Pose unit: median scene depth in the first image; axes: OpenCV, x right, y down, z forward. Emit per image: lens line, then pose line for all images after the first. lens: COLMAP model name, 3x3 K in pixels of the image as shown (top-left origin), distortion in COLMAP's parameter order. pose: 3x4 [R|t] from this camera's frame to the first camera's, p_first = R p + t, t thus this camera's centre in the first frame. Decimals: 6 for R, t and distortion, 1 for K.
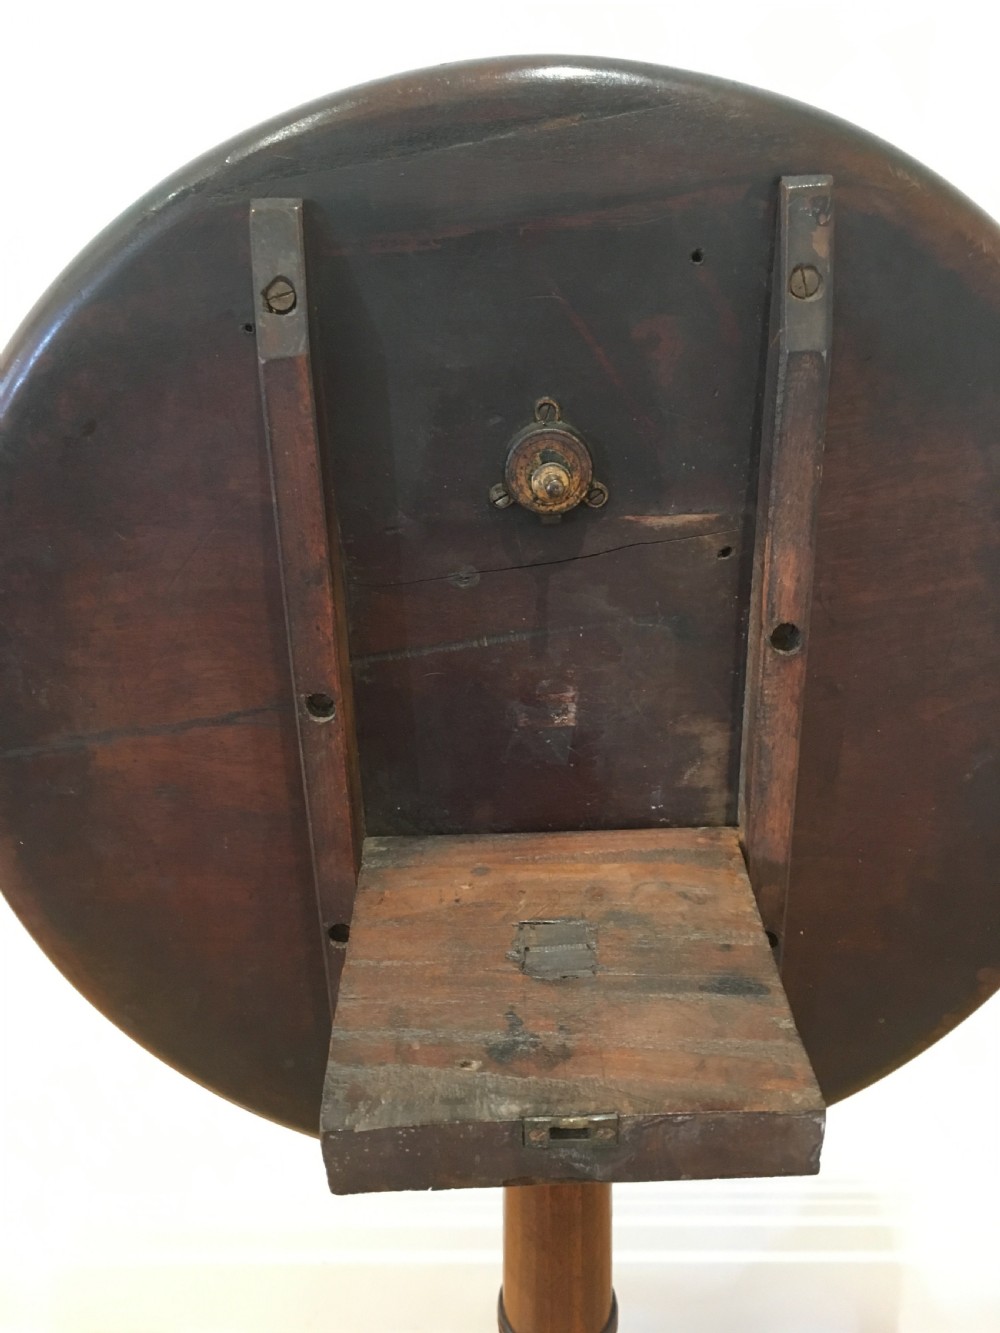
lens RADIAL K [[1259.5, 0, 507.7], [0, 1259.5, 687.1], [0, 0, 1]] dist [0.042102, 0.000000]
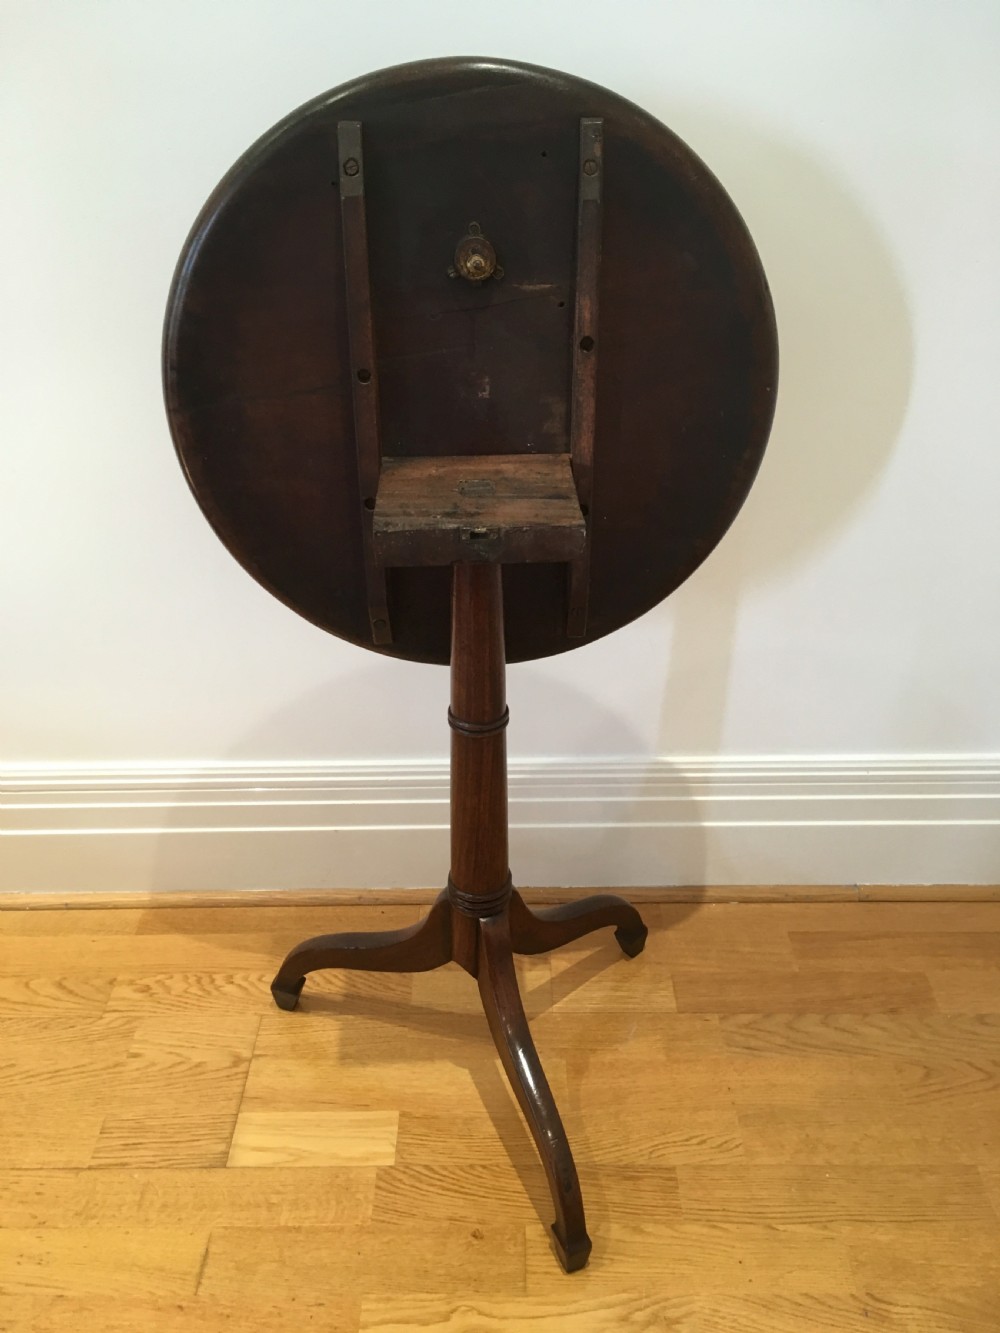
lens RADIAL K [[1142.6, 0, 506.3], [0, 1142.6, 649.8], [0, 0, 1]] dist [0.080647, -0.104433]
pose [[0.999200, 0.010602, 0.038551, 0.016952], [-0.013023, 0.997921, 0.063114, 0.355263], [-0.037802, -0.063565, 0.997262, -0.951879]]
